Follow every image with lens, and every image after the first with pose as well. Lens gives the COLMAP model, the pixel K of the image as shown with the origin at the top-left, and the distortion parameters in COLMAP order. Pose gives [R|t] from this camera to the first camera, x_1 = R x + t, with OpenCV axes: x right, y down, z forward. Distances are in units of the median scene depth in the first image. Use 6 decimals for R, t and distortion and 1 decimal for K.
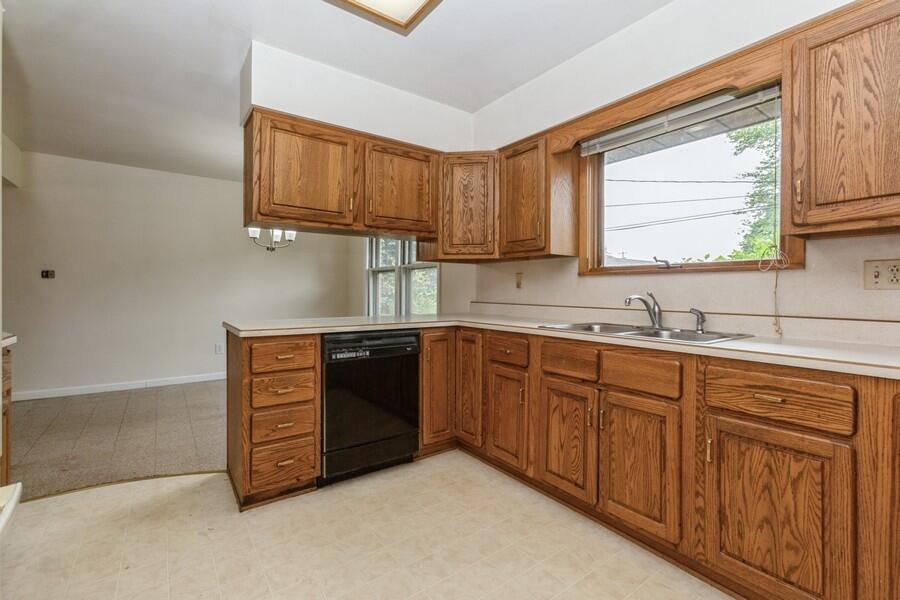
lens RADIAL K [[407.5, 0, 444.6], [0, 407.5, 291.1], [0, 0, 1]] dist [0.004097, 0.000597]
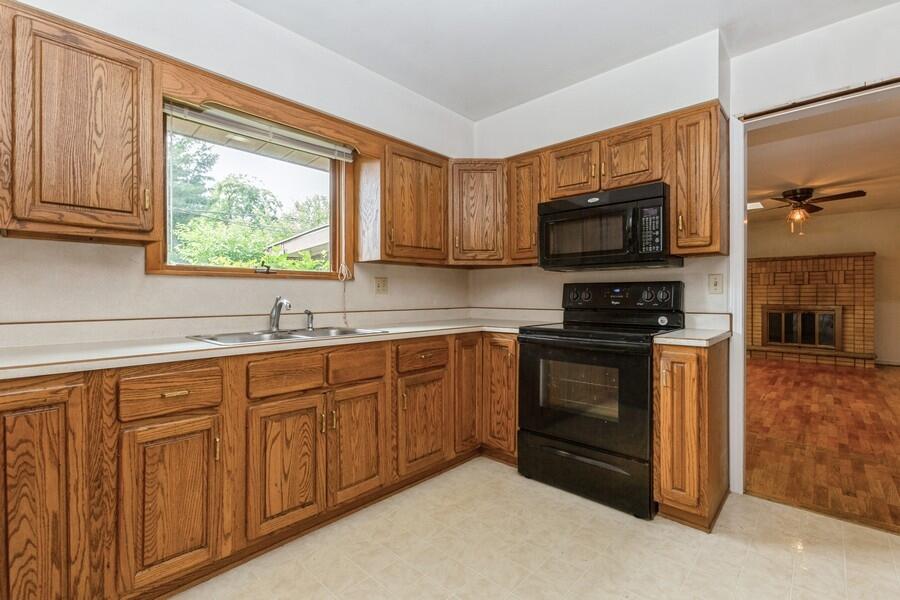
lens RADIAL K [[407.5, 0, 450.7], [0, 407.5, 296.5], [0, 0, 1]] dist [0.004097, 0.000597]
pose [[-0.200571, -0.009792, 0.979630, -0.658251], [-0.000129, 0.999950, 0.009969, -0.007927], [-0.979679, 0.001873, -0.200563, 0.878527]]
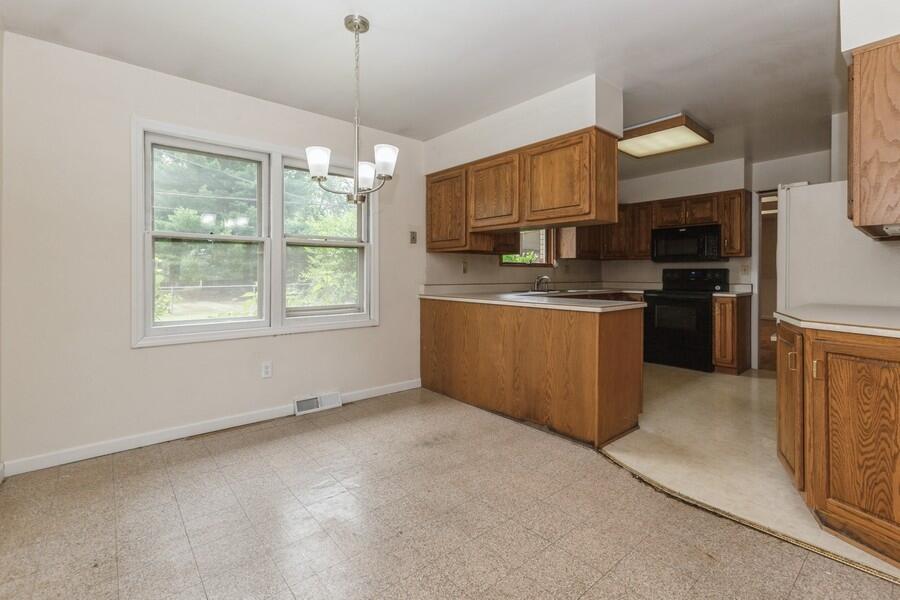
lens RADIAL K [[407.5, 0, 448.0], [0, 407.5, 275.1], [0, 0, 1]] dist [0.004097, 0.000597]
pose [[-0.080075, -0.011814, 0.996719, -2.090314], [-0.003842, 0.999926, 0.011543, -0.026101], [-0.996781, -0.002905, -0.080114, 1.967939]]
